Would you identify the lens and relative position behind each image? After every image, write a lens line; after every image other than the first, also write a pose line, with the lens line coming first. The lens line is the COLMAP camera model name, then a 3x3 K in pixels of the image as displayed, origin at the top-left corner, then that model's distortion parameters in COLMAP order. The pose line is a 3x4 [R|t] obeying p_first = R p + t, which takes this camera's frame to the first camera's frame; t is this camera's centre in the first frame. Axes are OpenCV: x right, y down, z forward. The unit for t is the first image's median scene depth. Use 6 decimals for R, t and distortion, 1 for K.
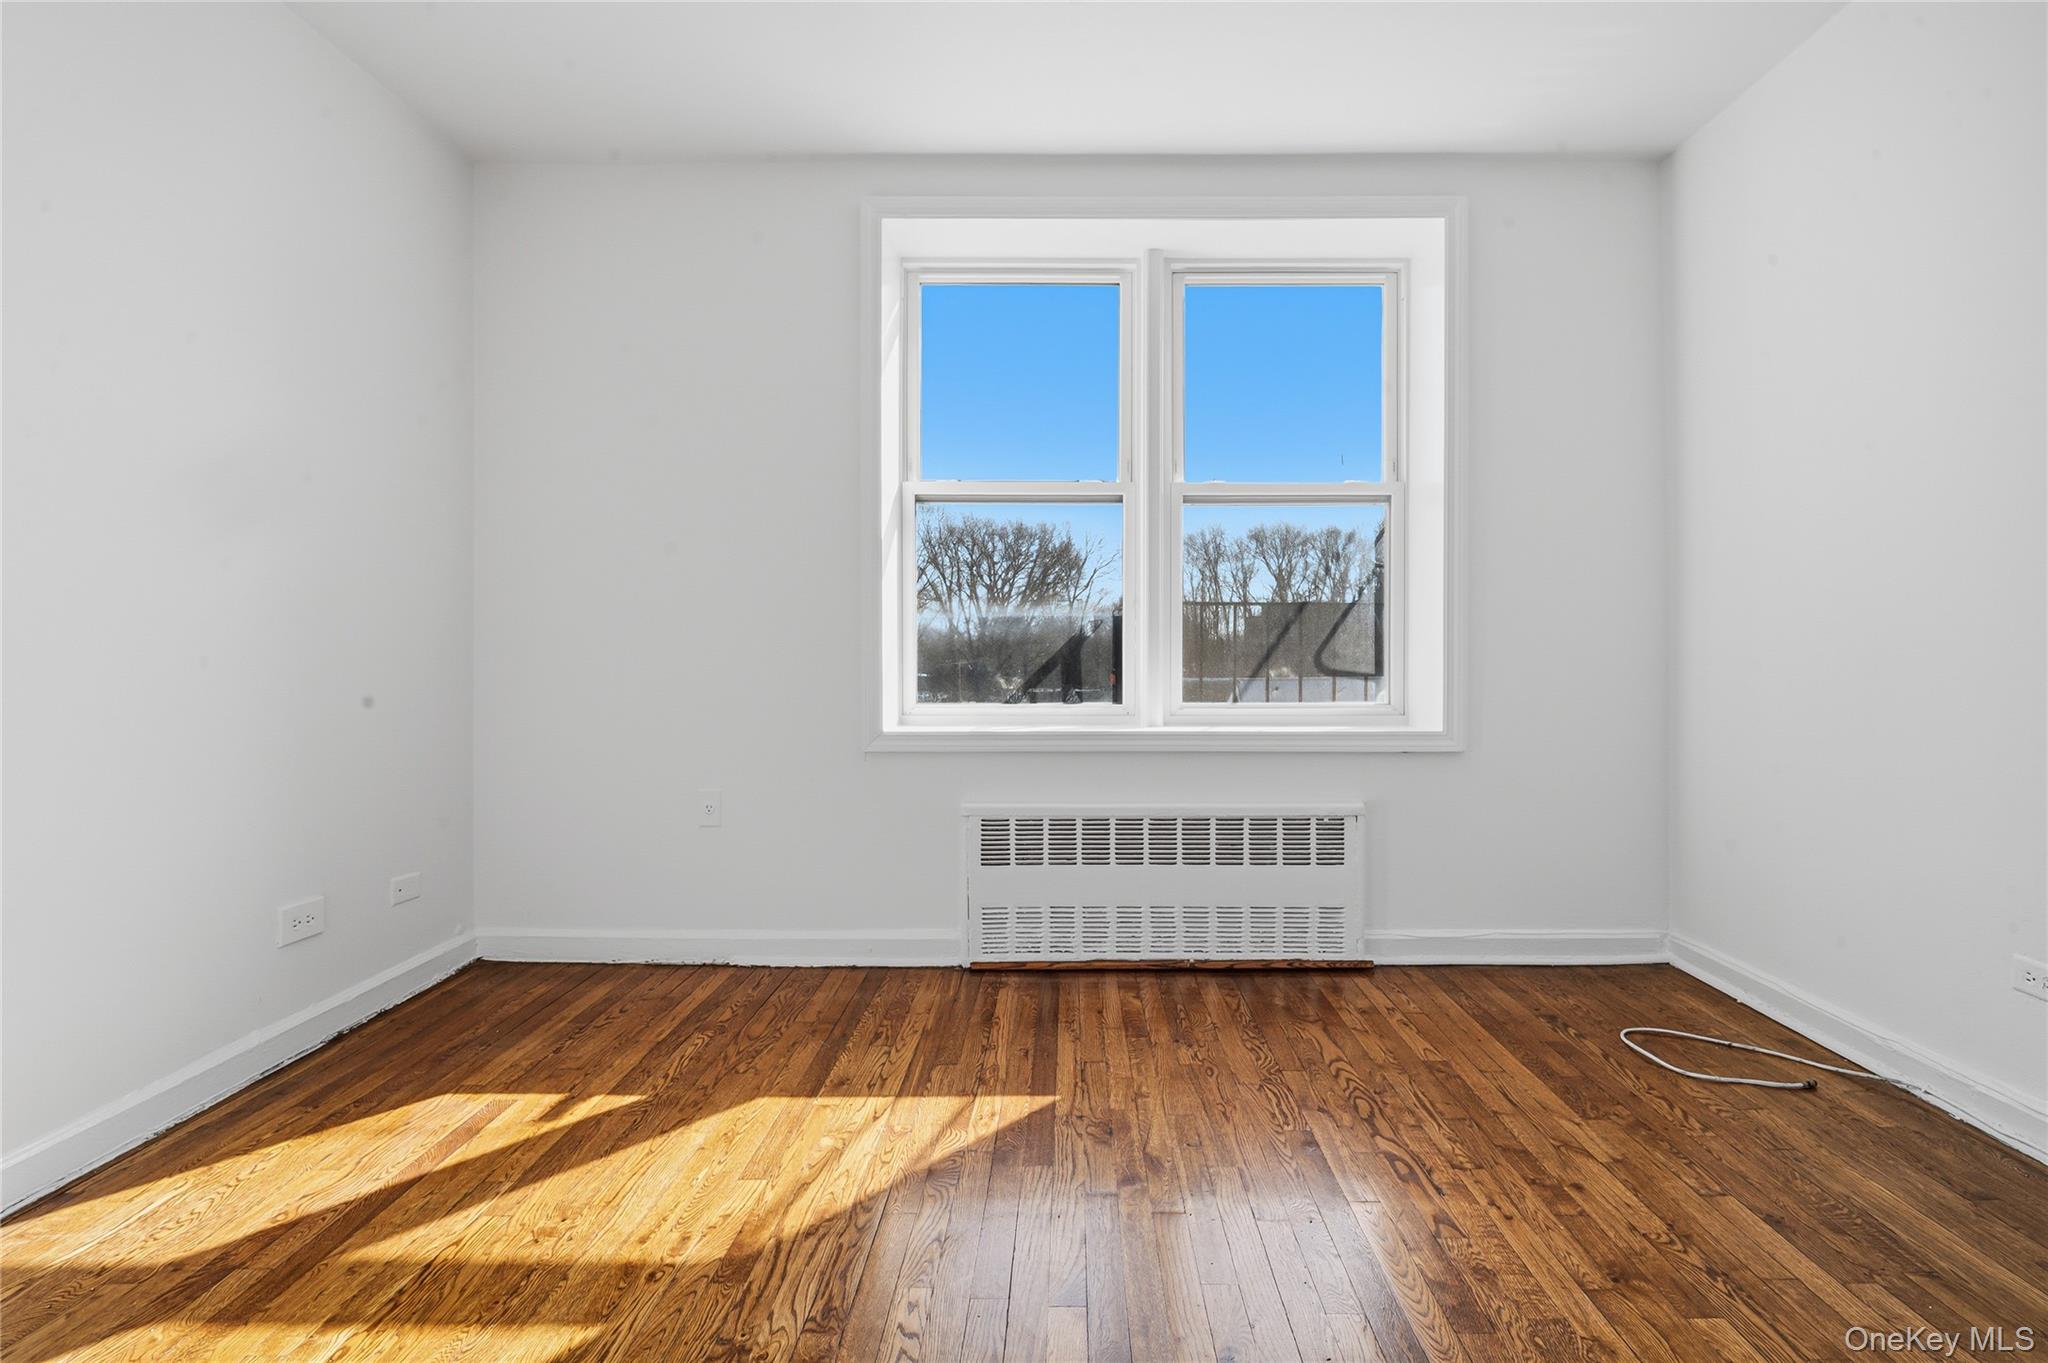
lens RADIAL K [[965.2, 0, 1069.5], [0, 965.2, 646.3], [0, 0, 1]] dist [0.000610, -0.001063]
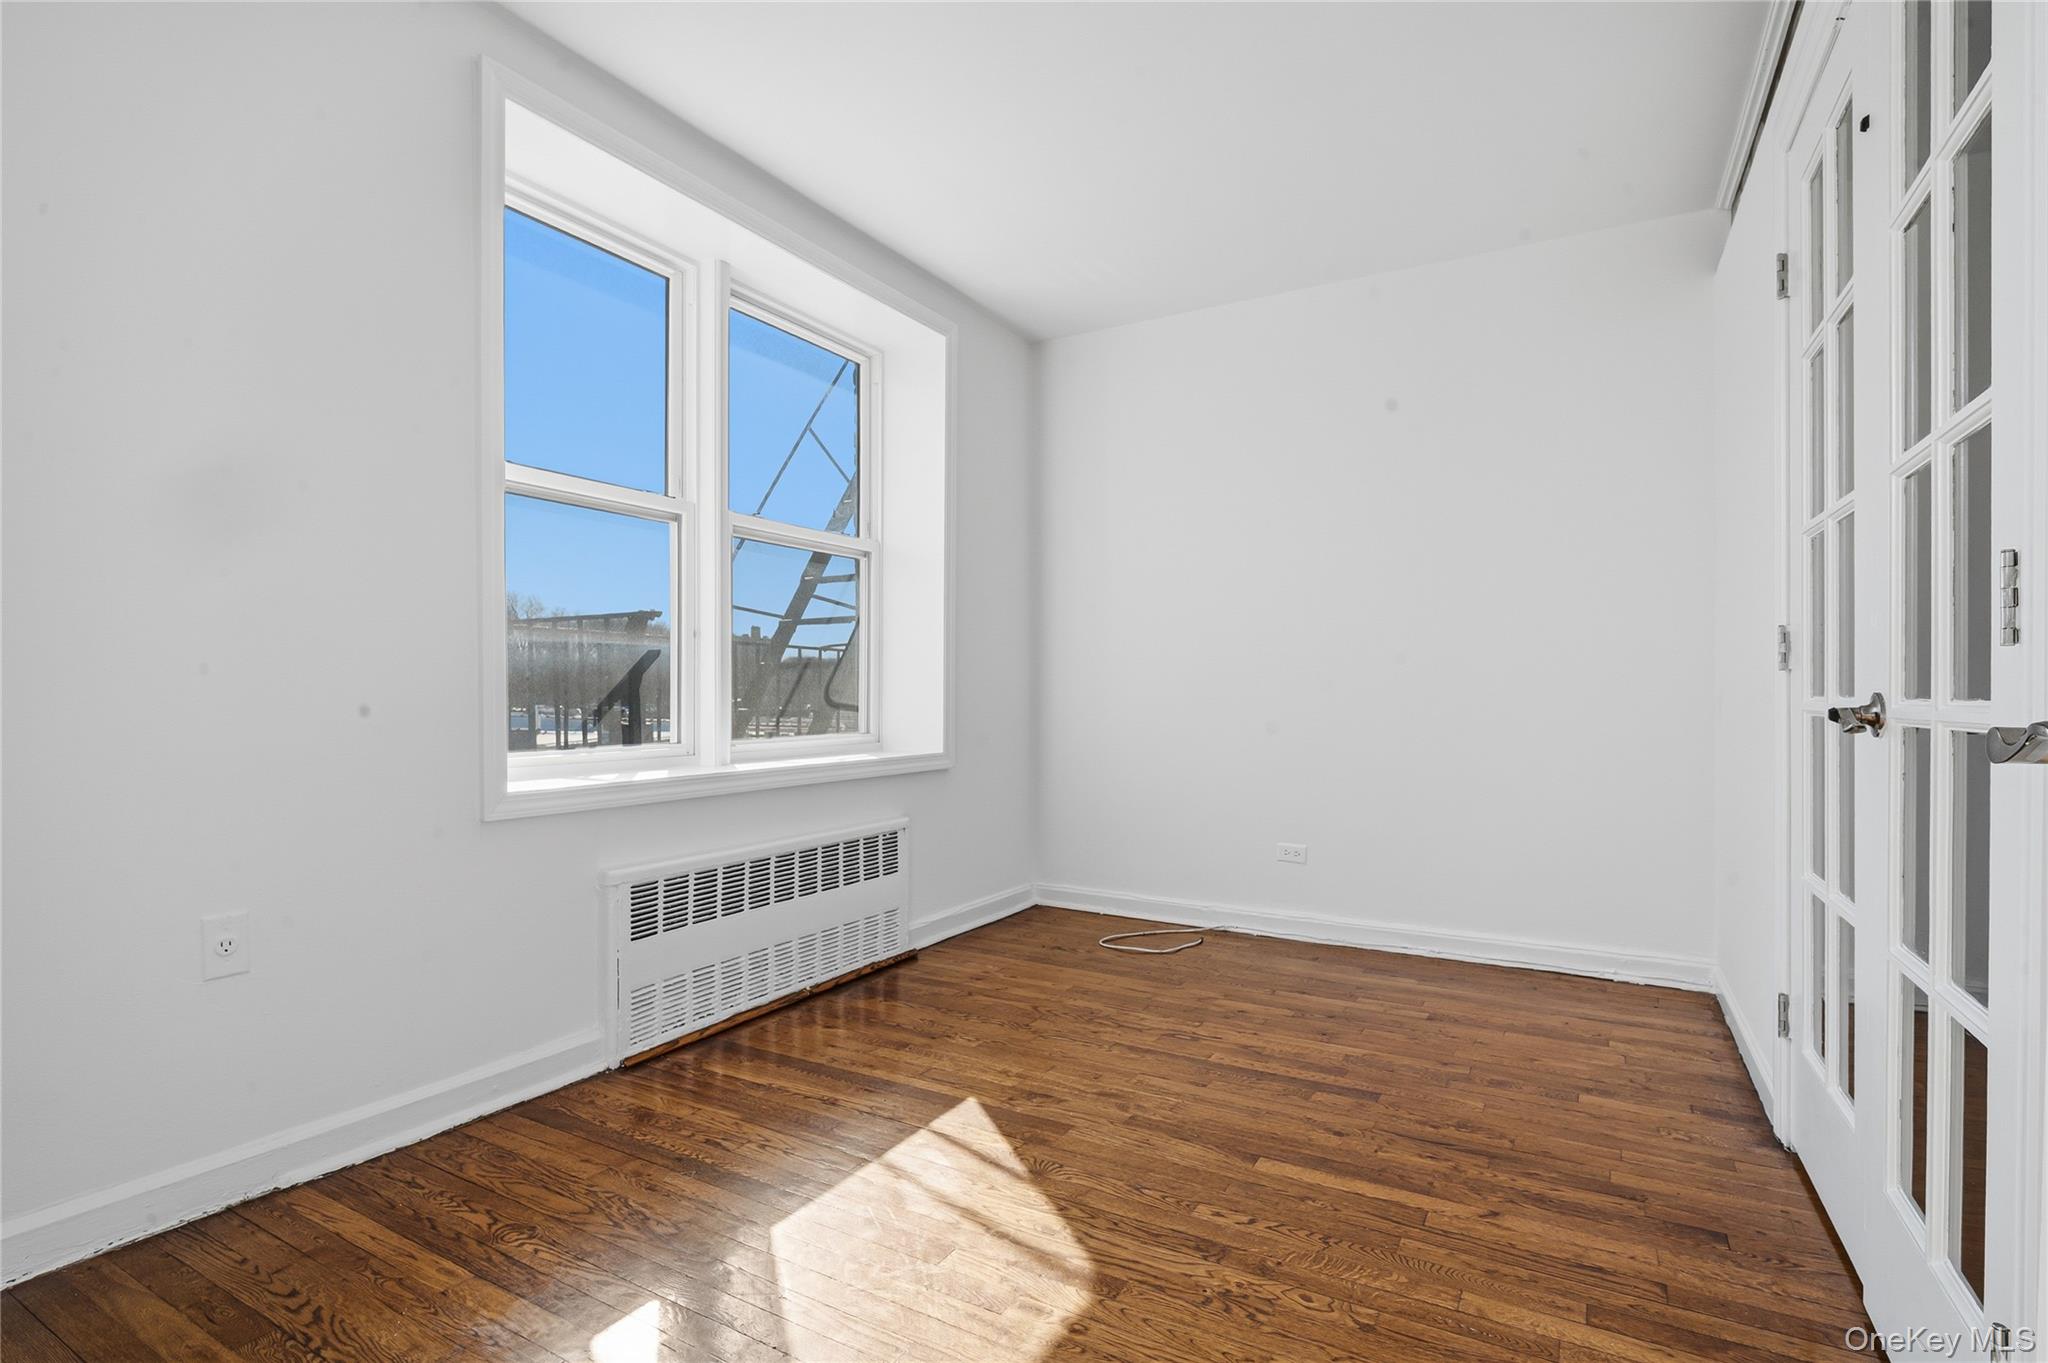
lens RADIAL K [[973.3, 0, 1037.8], [0, 973.3, 693.0], [0, 0, 1]] dist [-0.004817, -0.001146]
pose [[0.501330, 0.000406, 0.865256, -0.646035], [-0.012457, 0.999900, 0.006748, 0.001685], [-0.865167, -0.014162, 0.501285, 0.274354]]
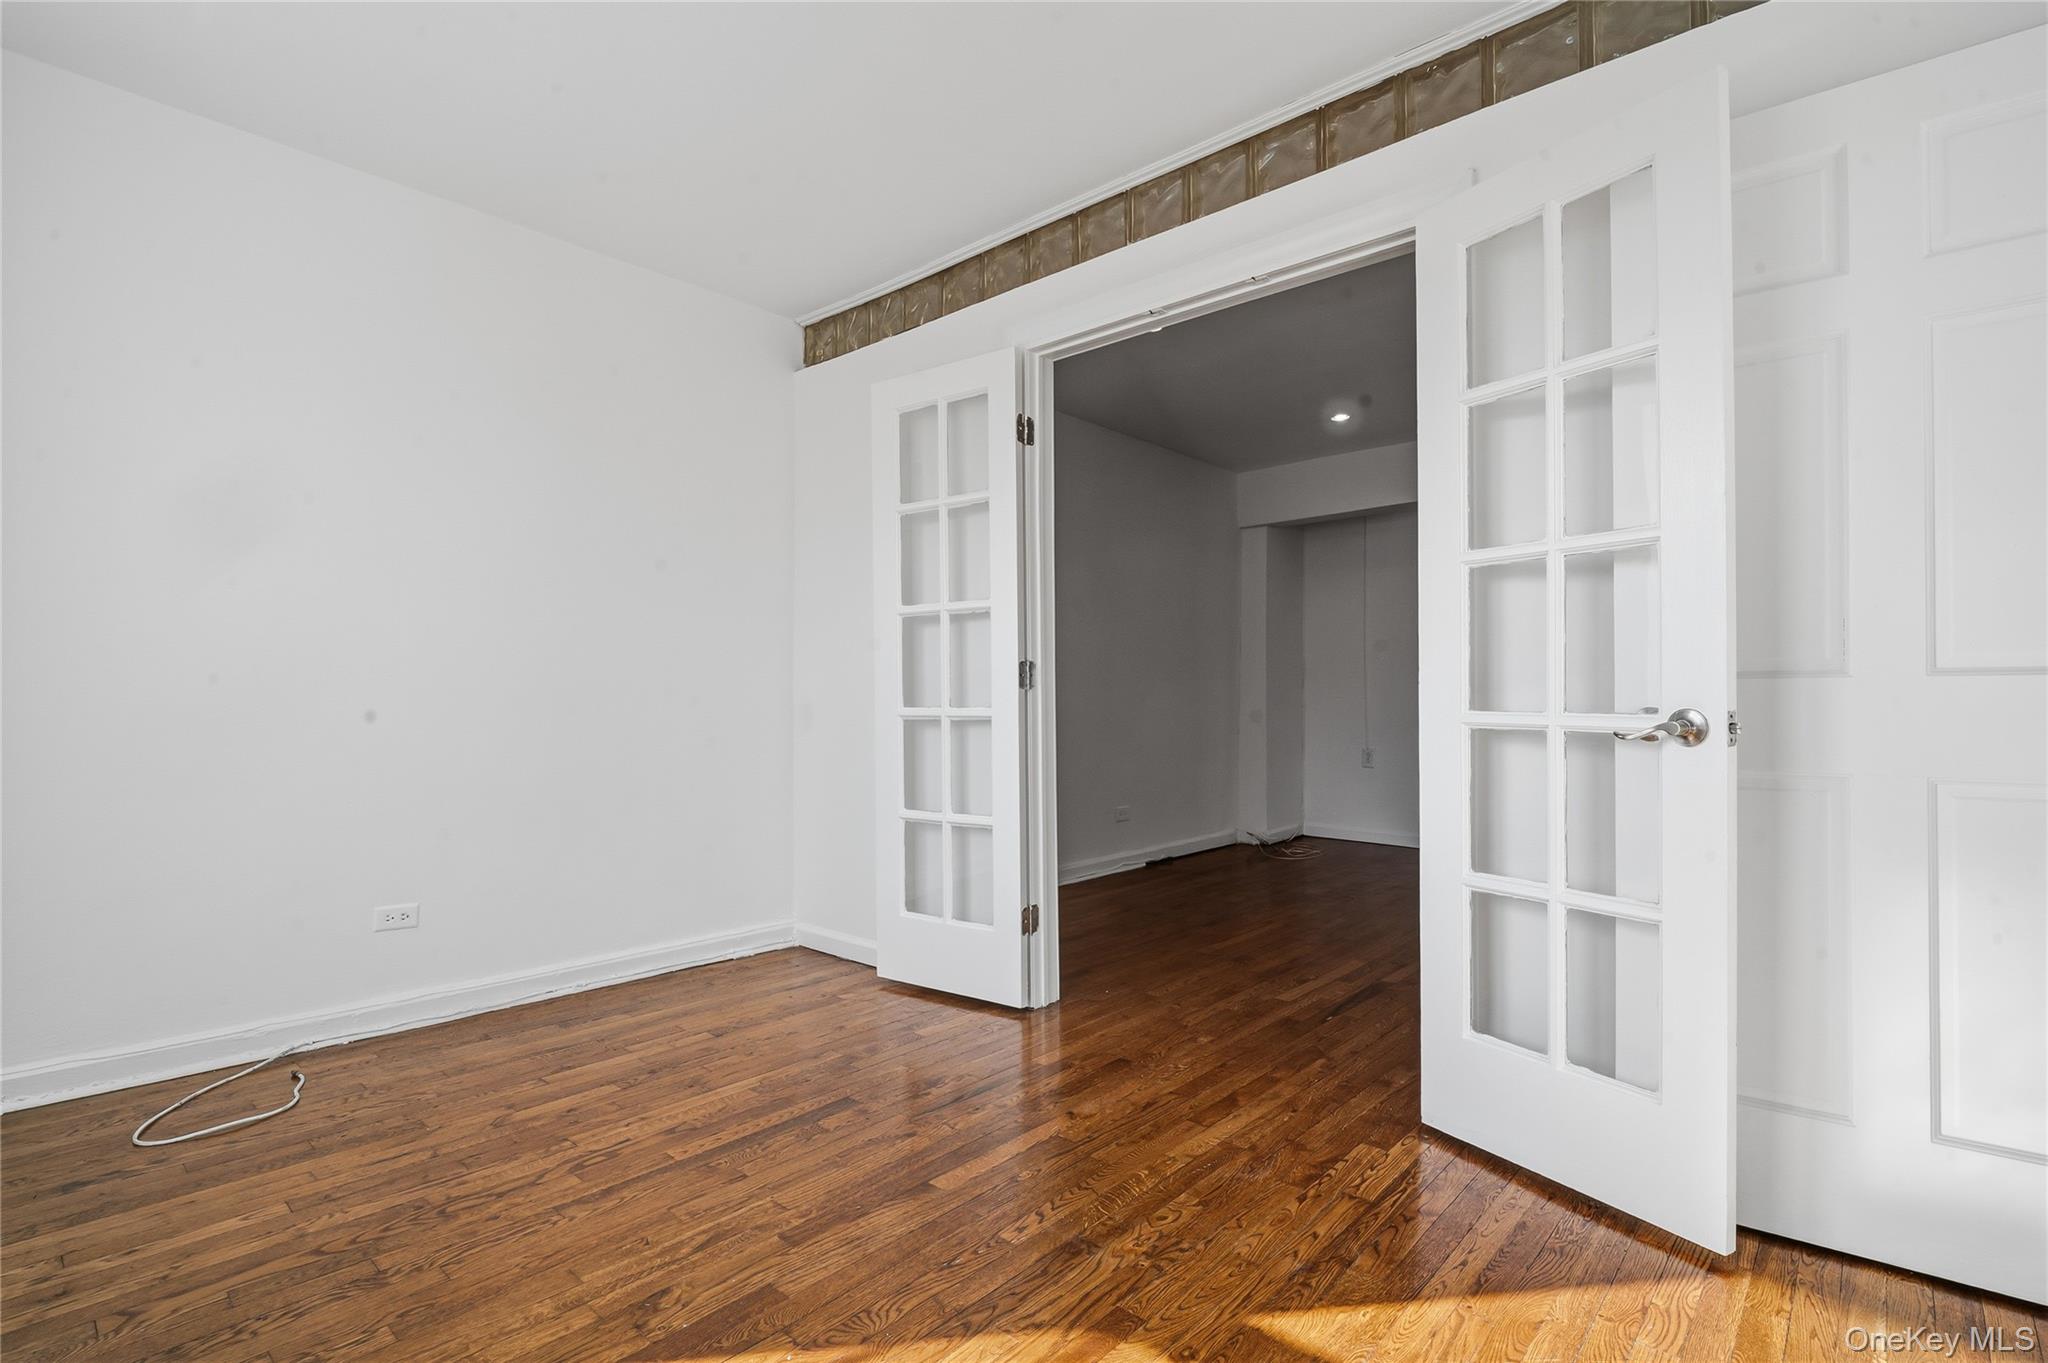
lens RADIAL K [[971.0, 0, 1013.3], [0, 971.0, 671.1], [0, 0, 1]] dist [-0.004307, -0.001888]
pose [[-0.730516, 0.023413, 0.682494, -0.483873], [-0.005642, 0.999171, -0.040315, 0.007487], [-0.682872, -0.033302, -0.729779, 0.916809]]
